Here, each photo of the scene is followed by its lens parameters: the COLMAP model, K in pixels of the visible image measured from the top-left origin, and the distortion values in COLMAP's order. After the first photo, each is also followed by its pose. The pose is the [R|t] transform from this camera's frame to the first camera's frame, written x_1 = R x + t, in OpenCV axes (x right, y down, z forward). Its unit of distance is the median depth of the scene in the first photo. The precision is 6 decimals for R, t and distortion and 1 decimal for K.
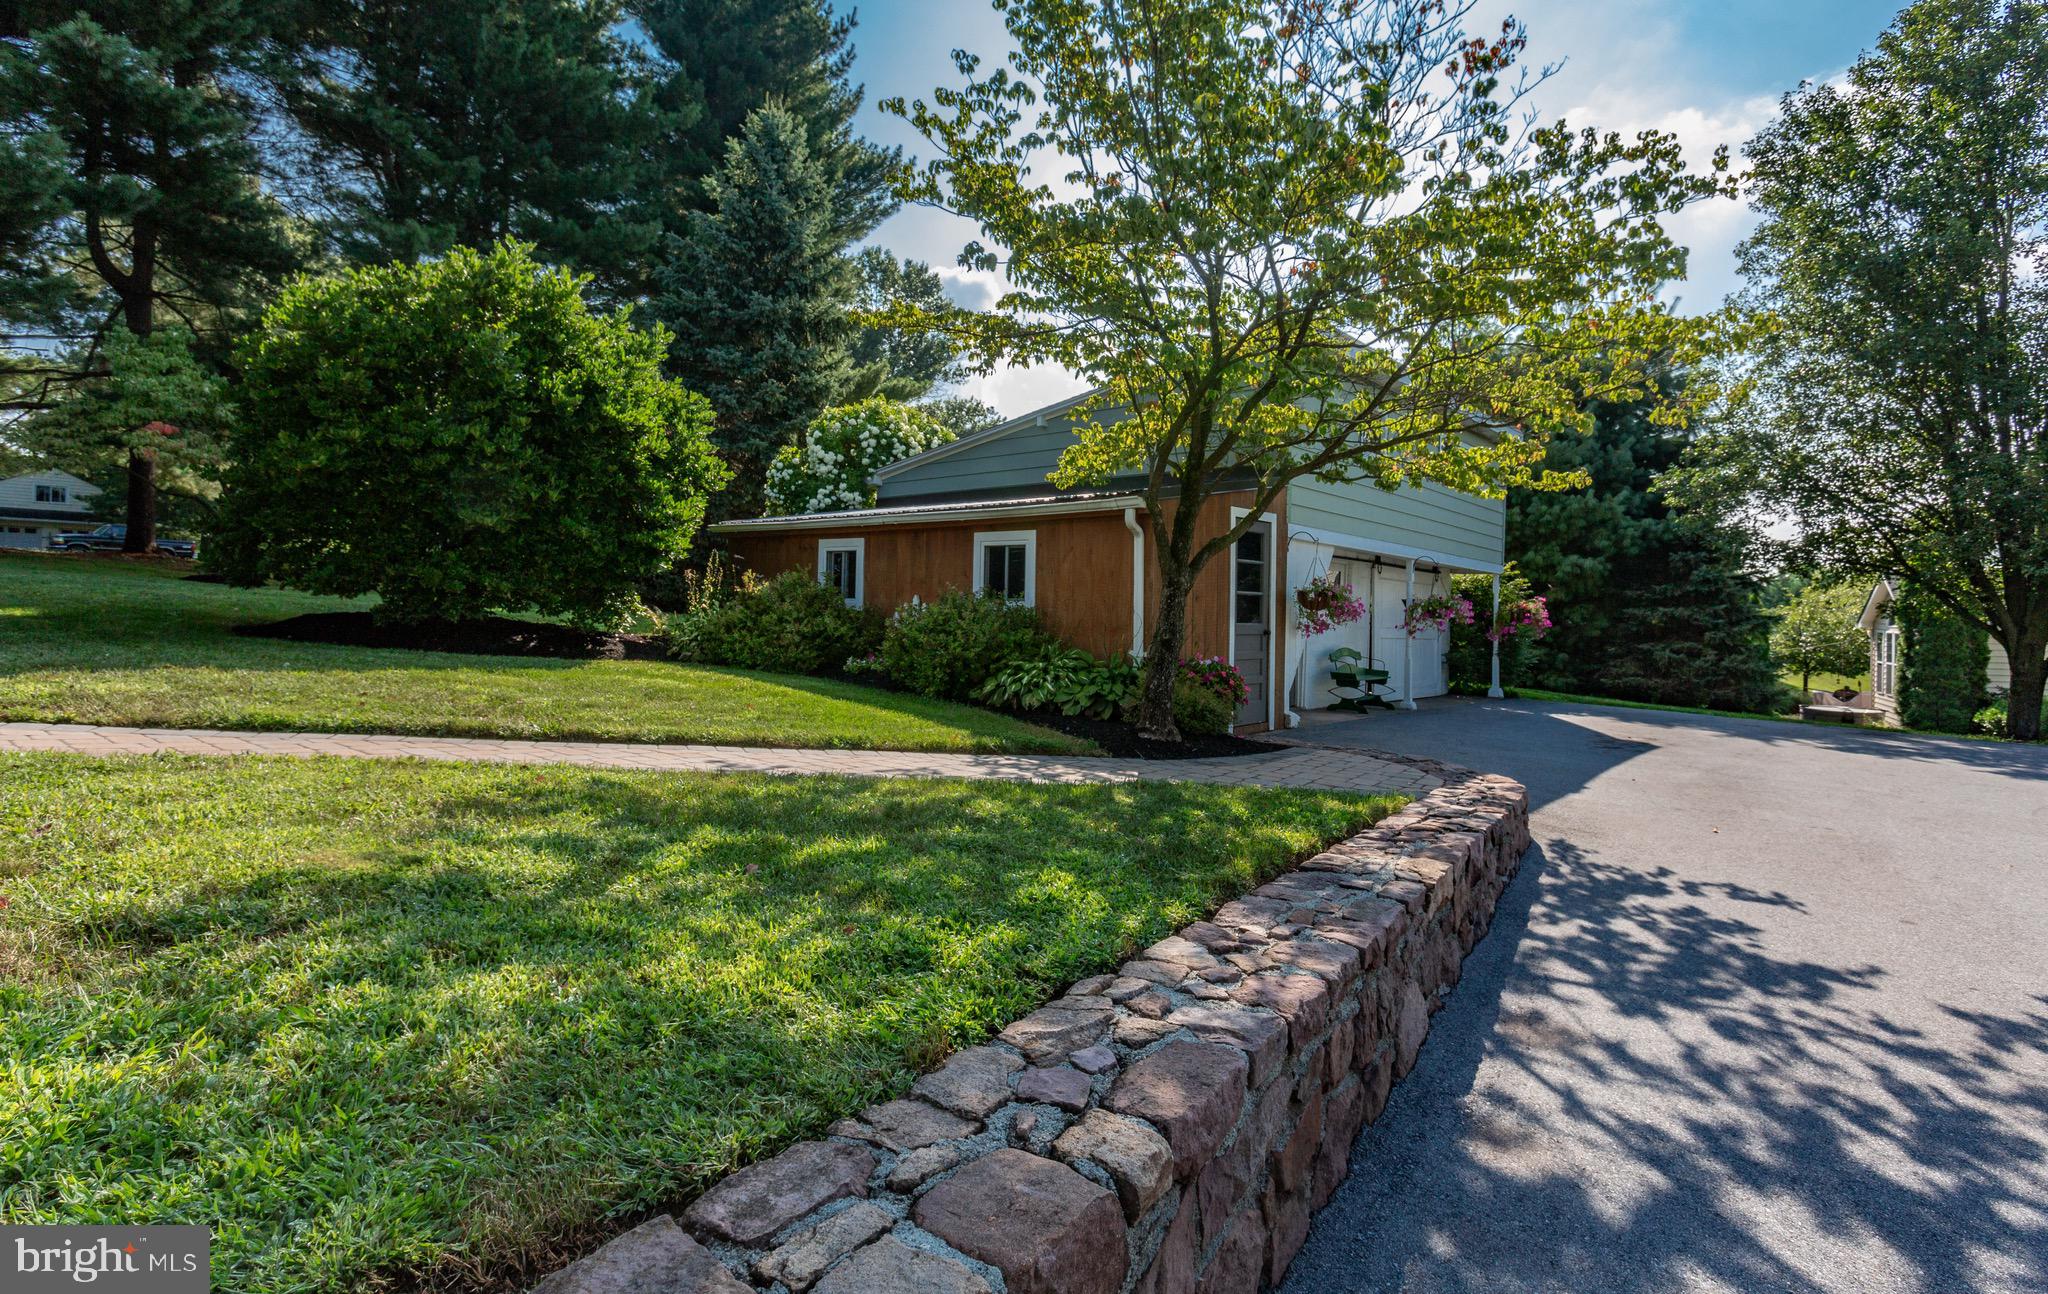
lens RADIAL K [[1014.6, 0, 1024.6], [0, 1014.6, 591.3], [0, 0, 1]] dist [-0.002274, 0.005432]
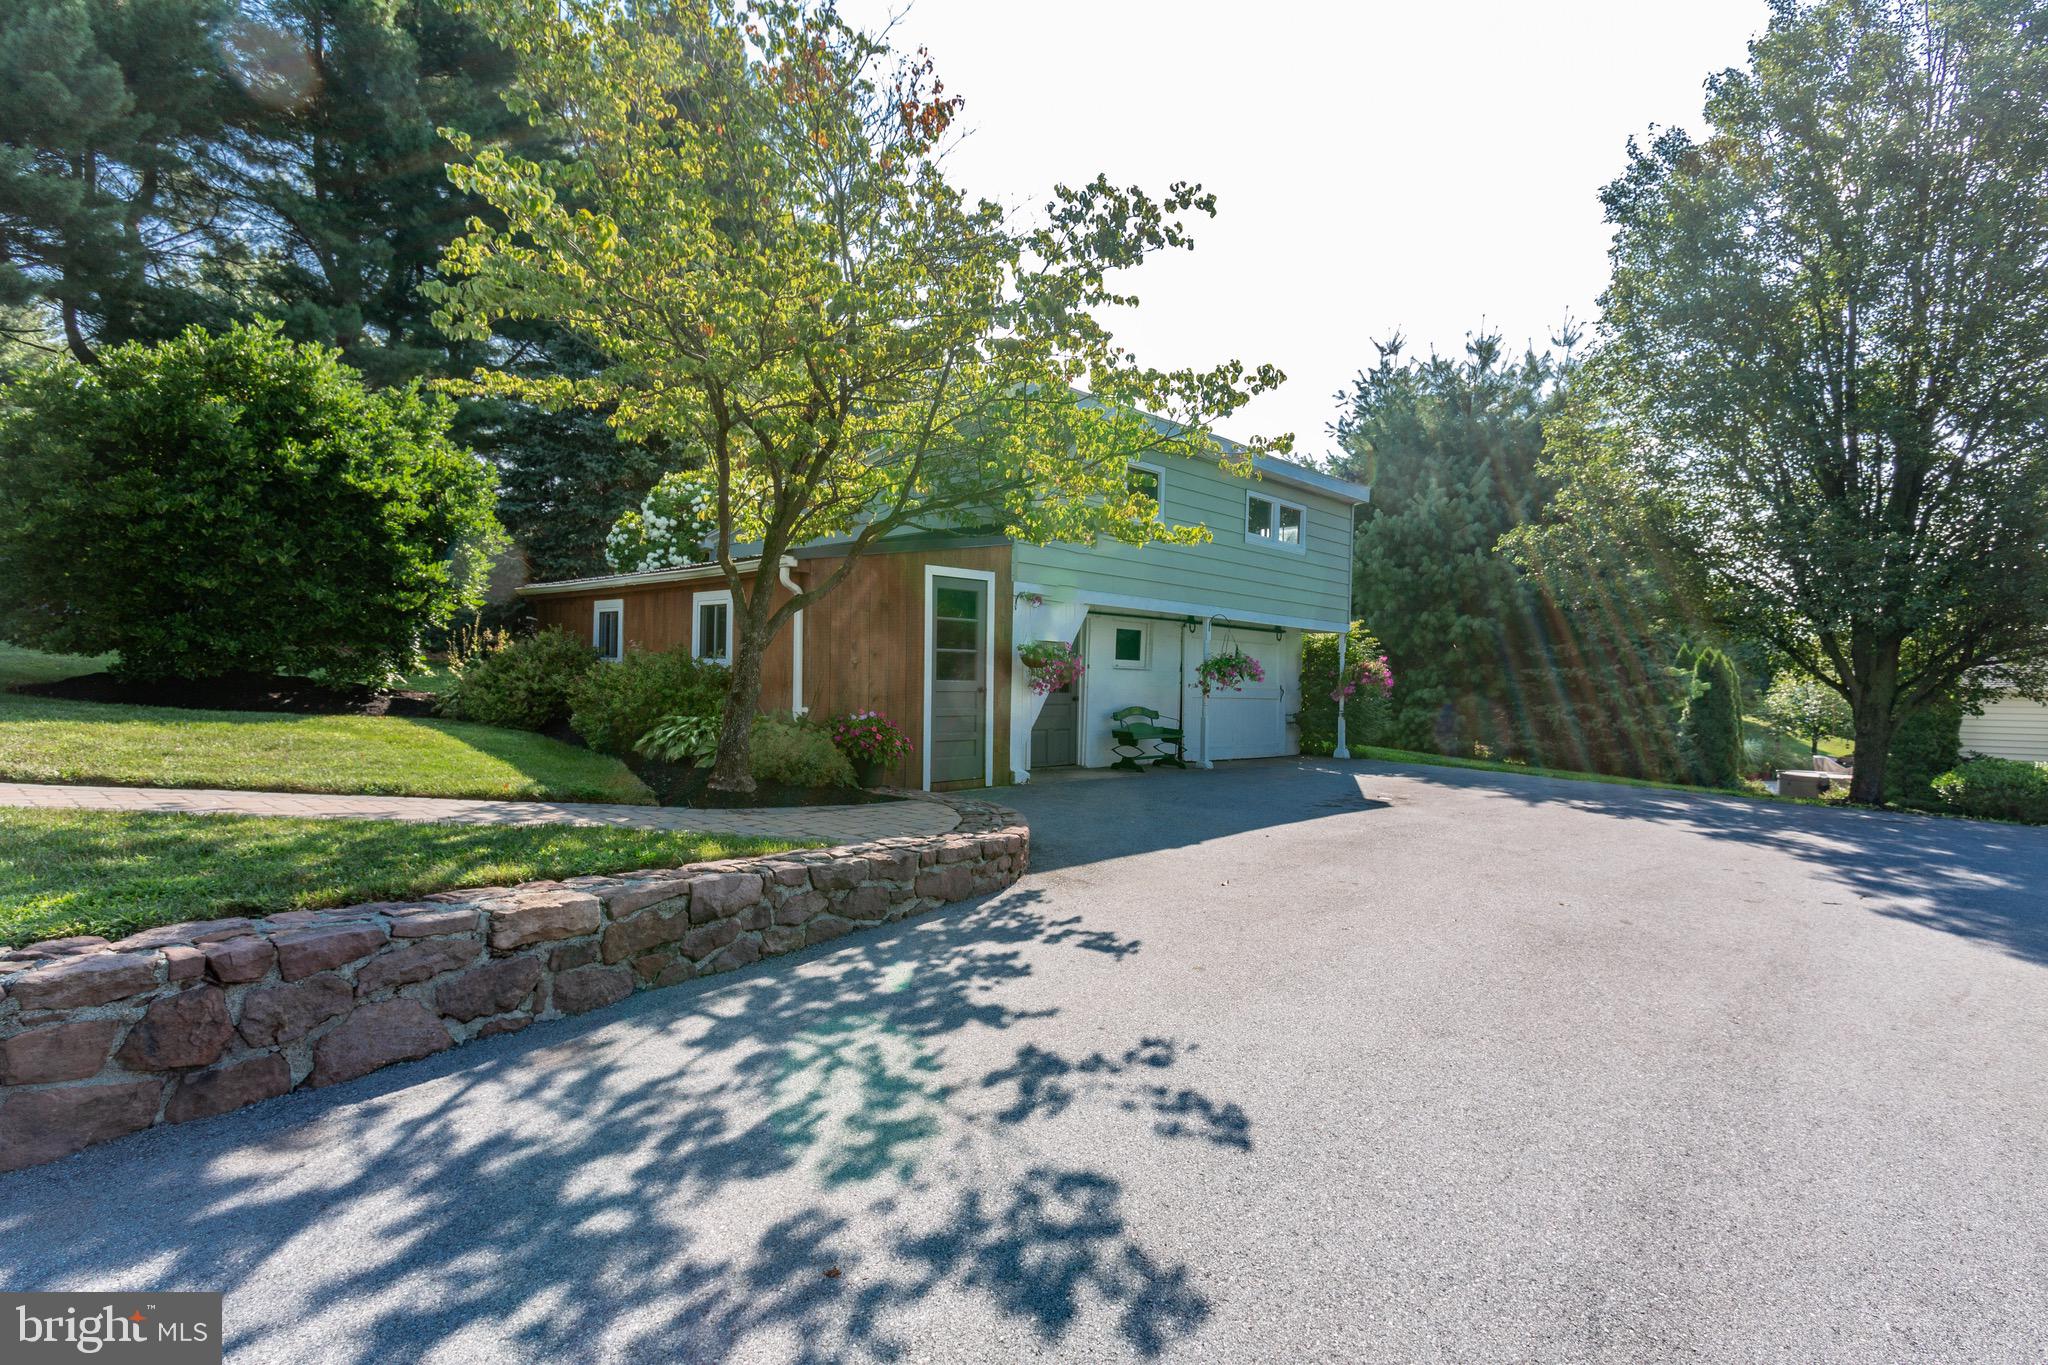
lens RADIAL K [[1009.2, 0, 1041.2], [0, 1009.2, 672.6], [0, 0, 1]] dist [-0.022811, 0.024492]
pose [[0.997851, -0.000185, -0.065518, 0.849303], [0.001236, 0.999871, 0.015991, 0.016957], [0.065507, -0.016038, 0.997723, 0.002818]]
